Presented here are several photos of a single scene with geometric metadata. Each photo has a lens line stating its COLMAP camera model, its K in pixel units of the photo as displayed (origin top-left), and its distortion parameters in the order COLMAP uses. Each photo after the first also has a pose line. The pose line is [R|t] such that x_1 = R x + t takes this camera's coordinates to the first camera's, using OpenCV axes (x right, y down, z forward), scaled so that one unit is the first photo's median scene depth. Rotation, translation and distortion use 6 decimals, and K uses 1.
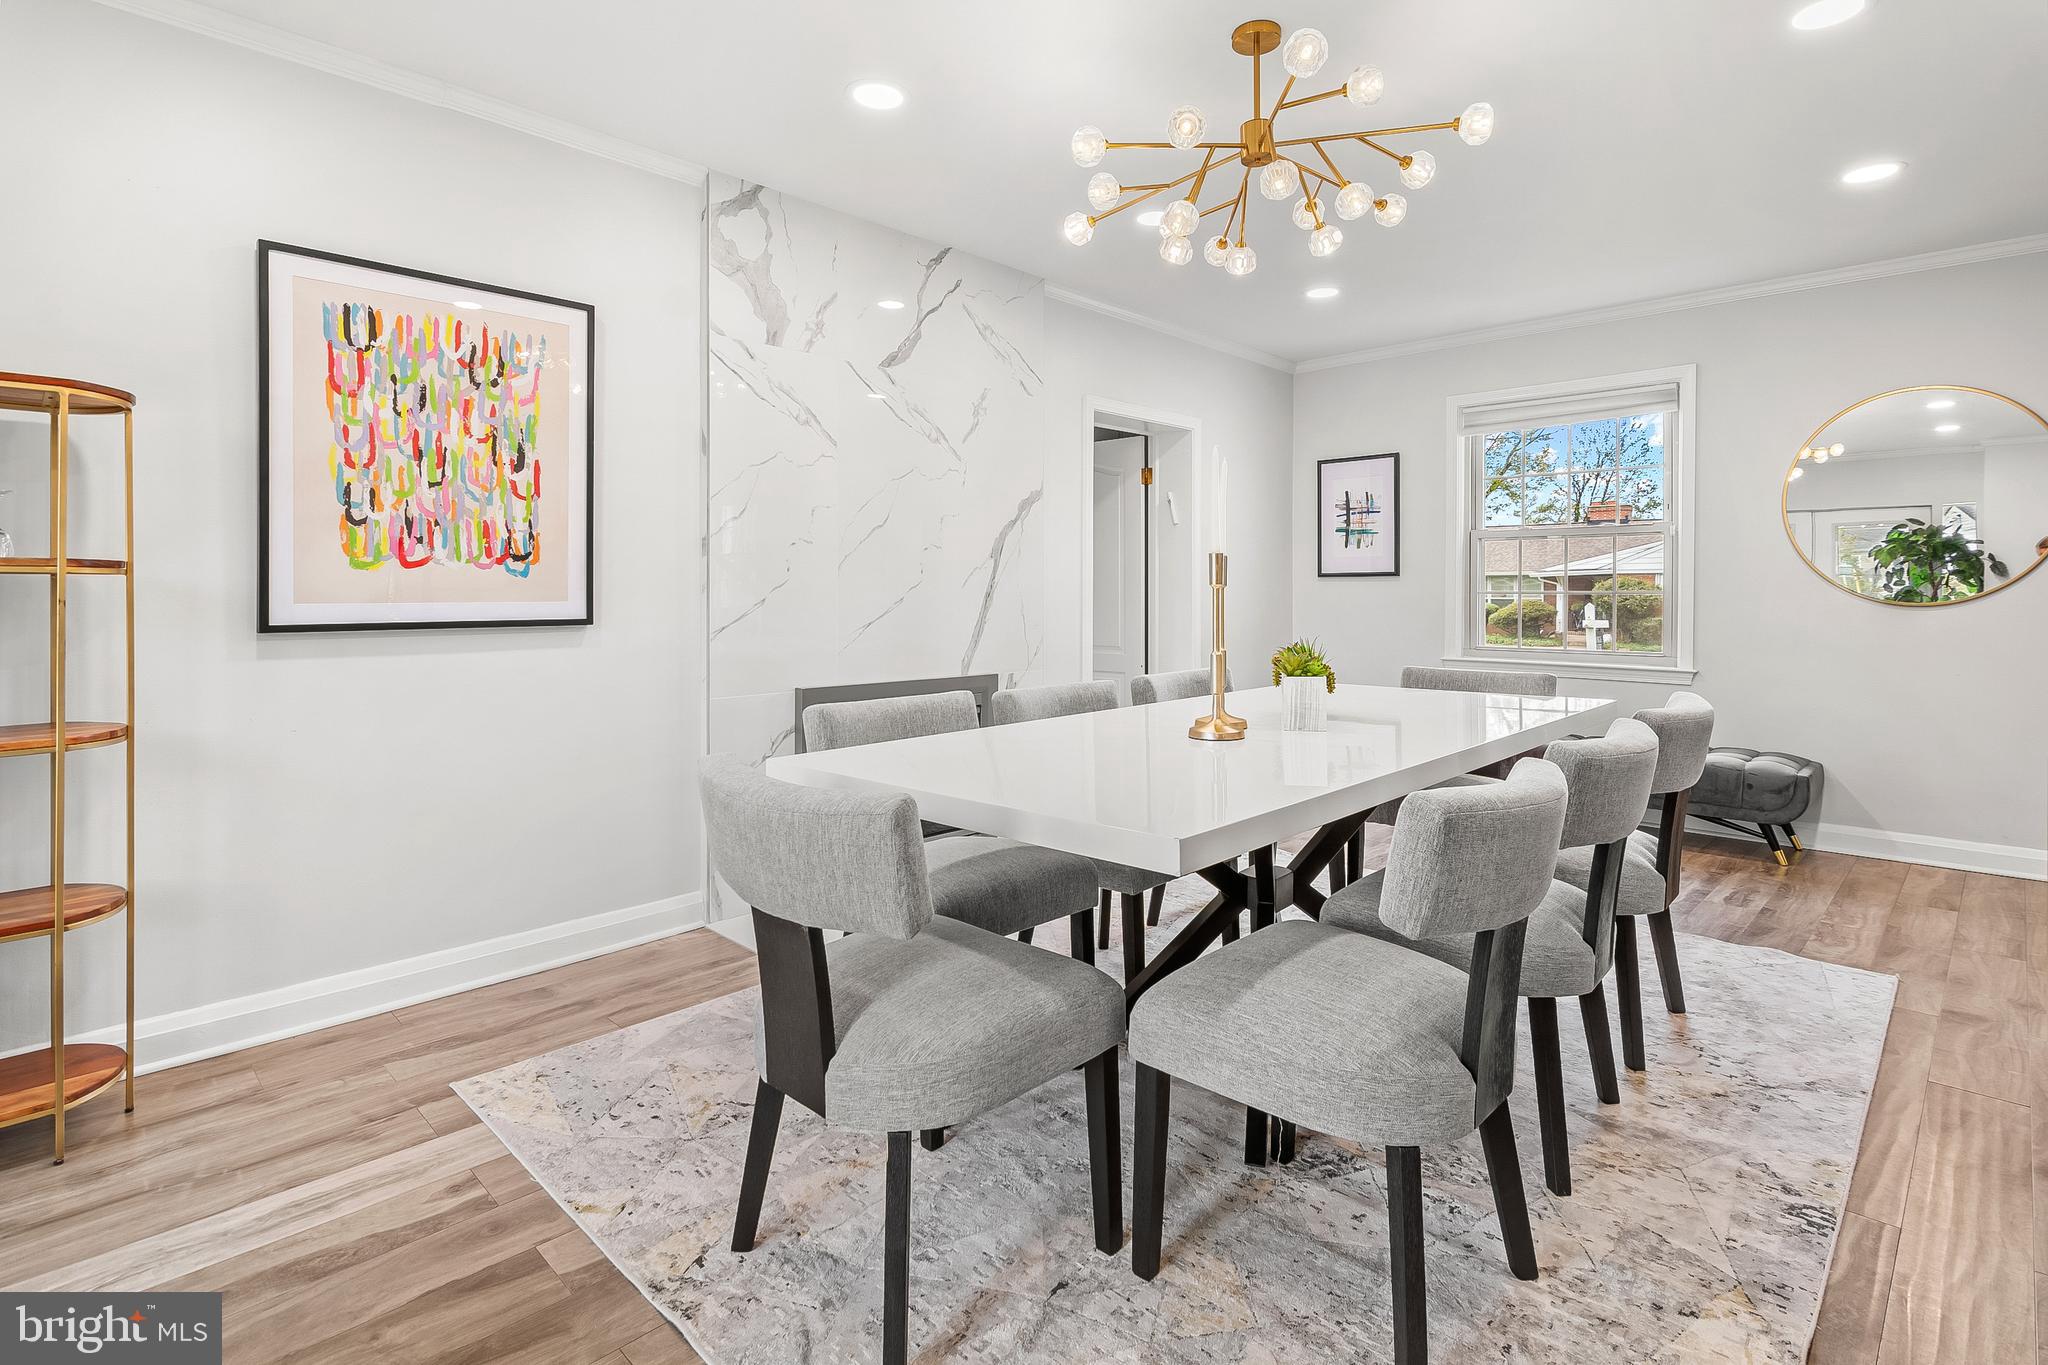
lens RADIAL K [[1013.6, 0, 1043.7], [0, 1013.6, 581.2], [0, 0, 1]] dist [-0.002891, -0.006776]
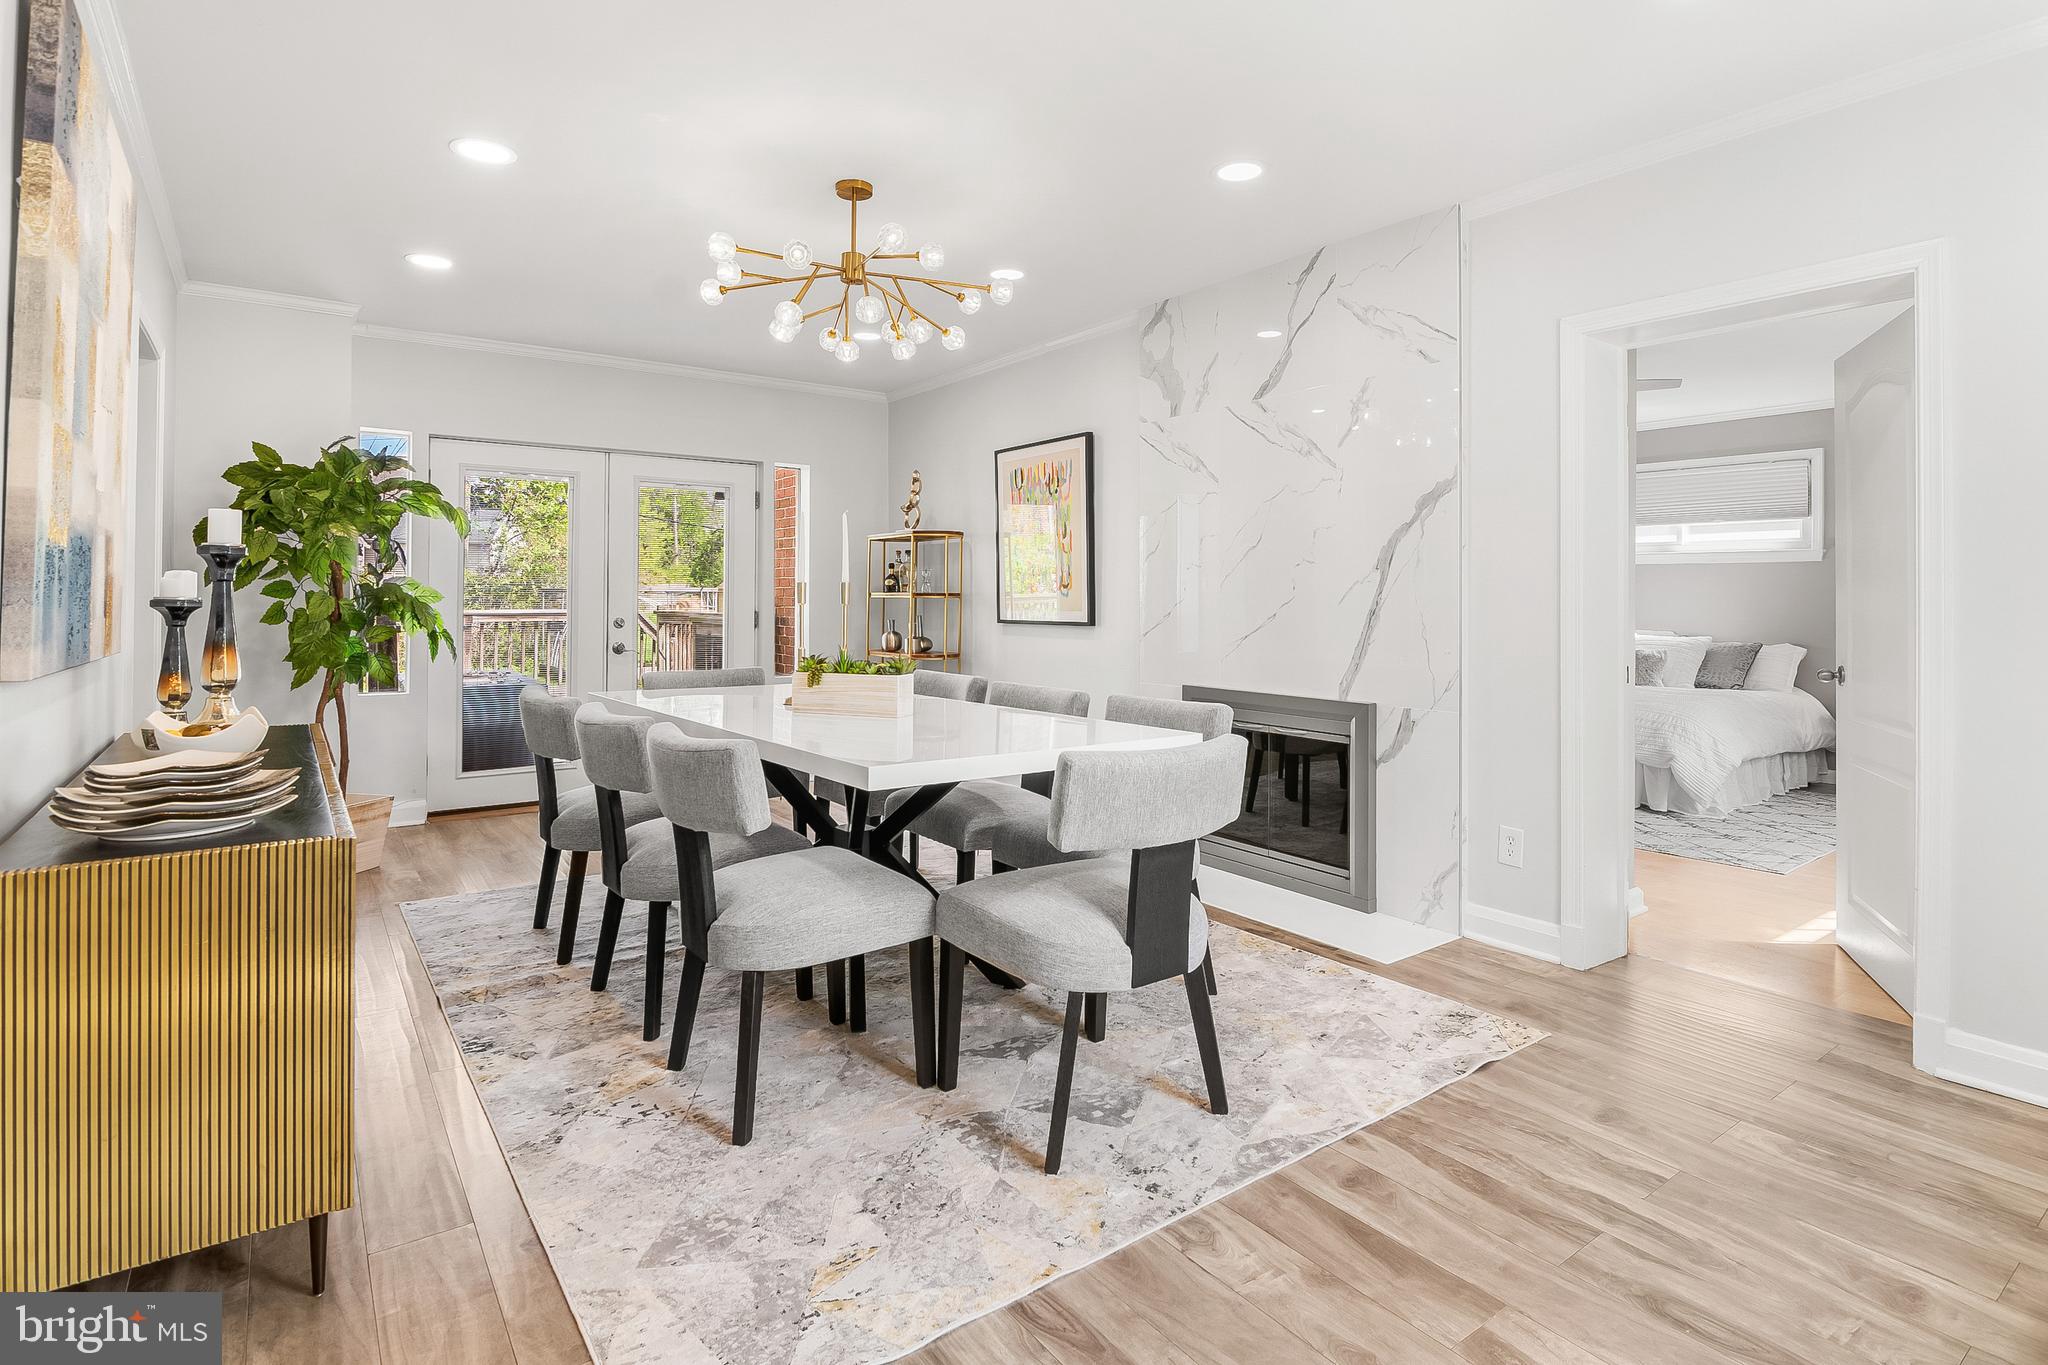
lens RADIAL K [[1013.6, 0, 1032.9], [0, 1013.6, 594.2], [0, 0, 1]] dist [-0.002891, -0.006776]
pose [[-0.154340, -0.007627, -0.987988, 0.947349], [0.006440, 0.999941, -0.008726, 0.004544], [0.987997, -0.007710, -0.154282, 0.927557]]
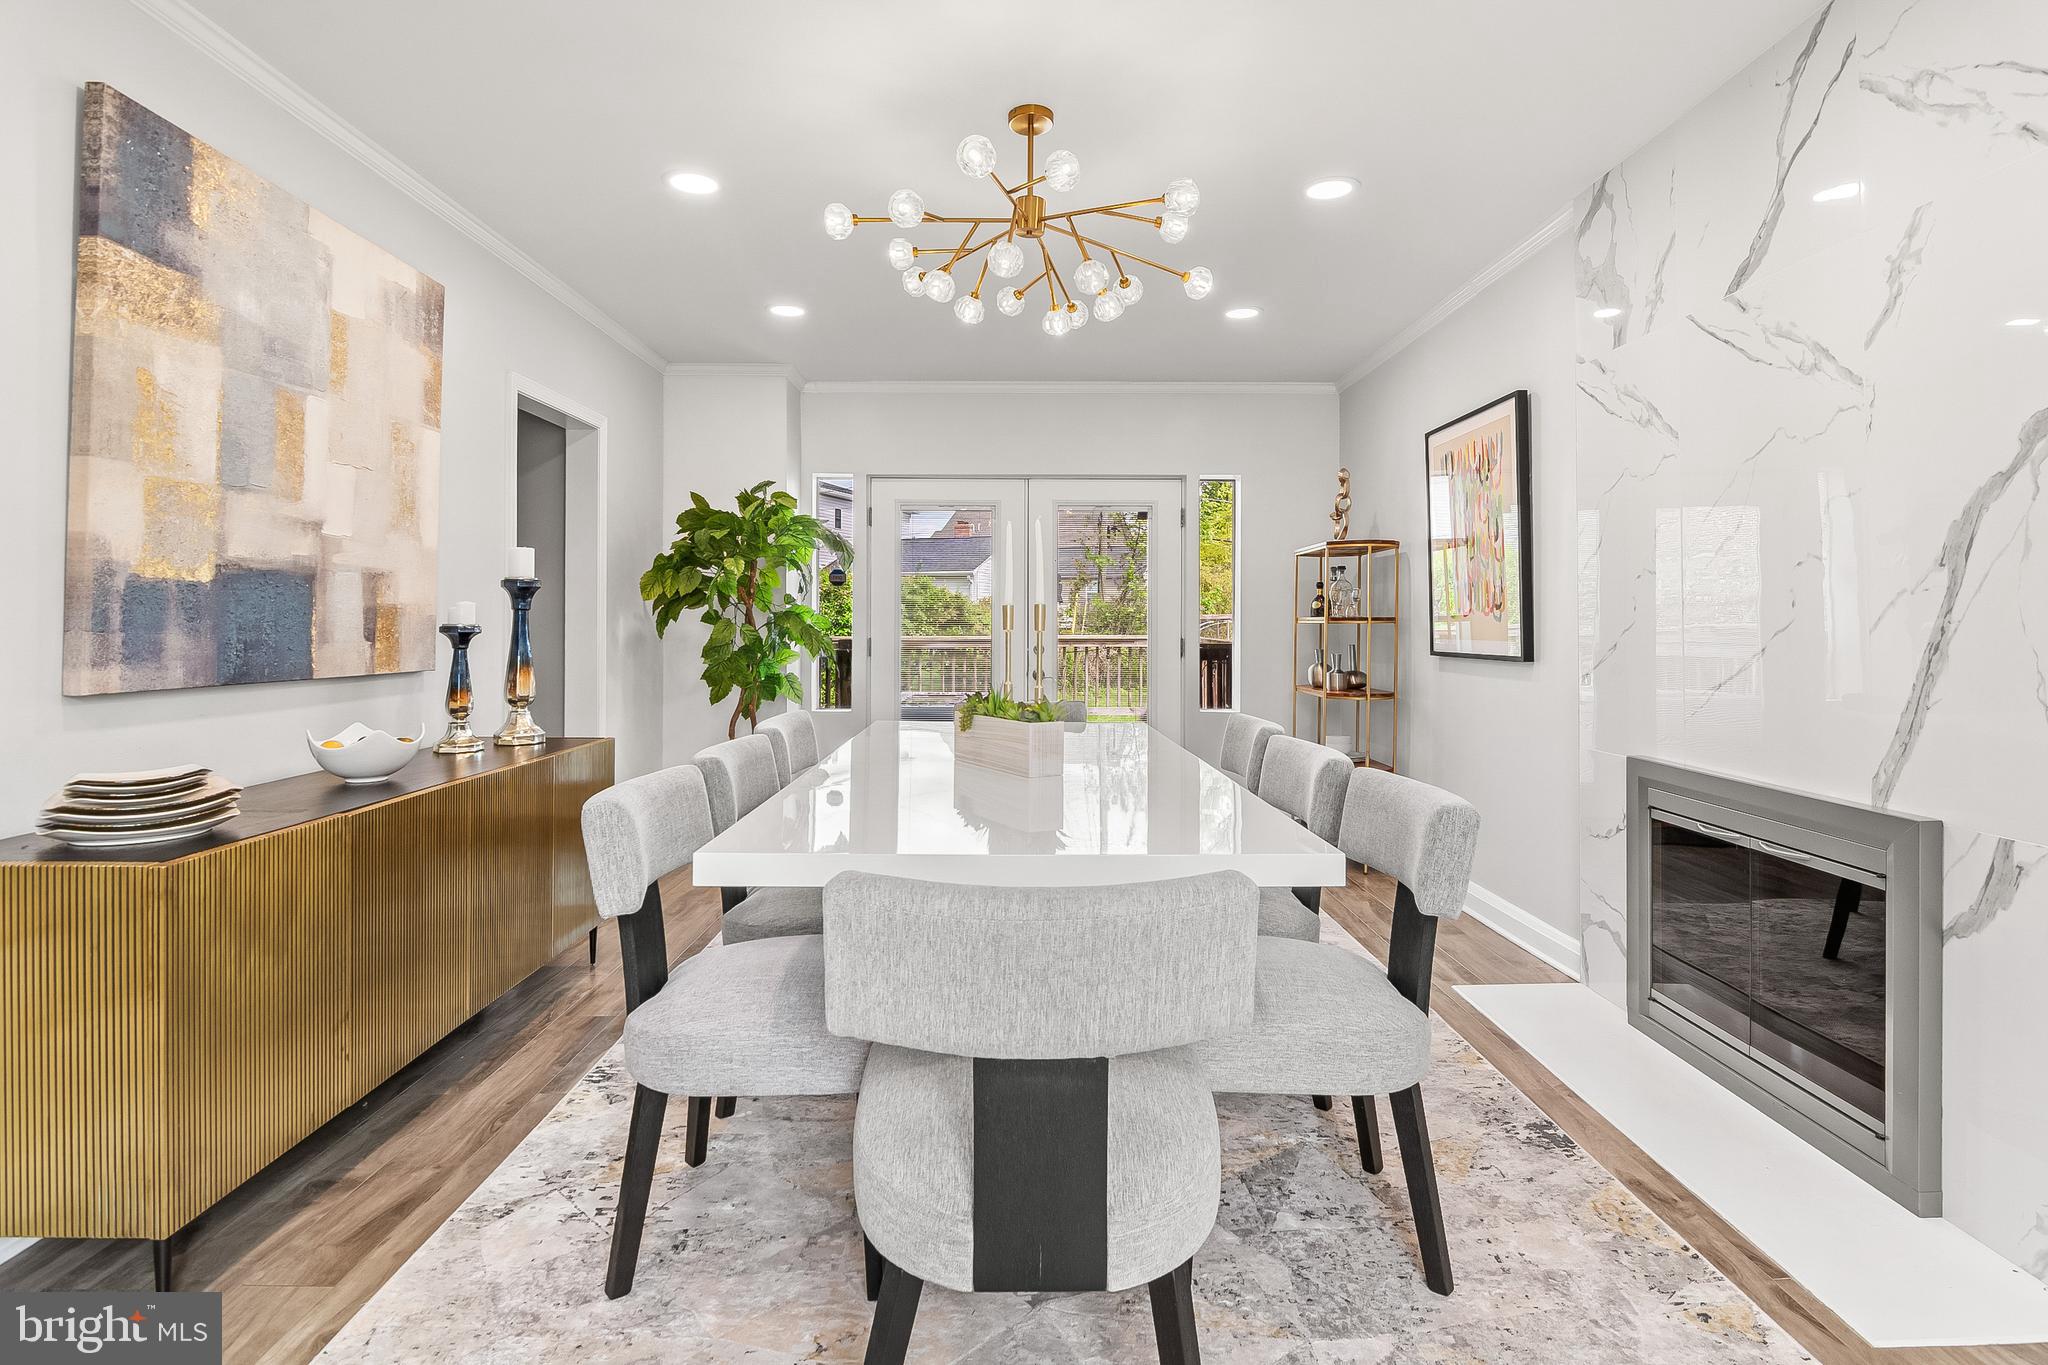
lens RADIAL K [[1013.6, 0, 1035.9], [0, 1013.6, 615.6], [0, 0, 1]] dist [-0.002891, -0.006776]
pose [[-0.700106, -0.009438, -0.713977, 0.621035], [0.004225, 0.999840, -0.017360, 0.006124], [0.714027, -0.015170, -0.699954, 1.130715]]
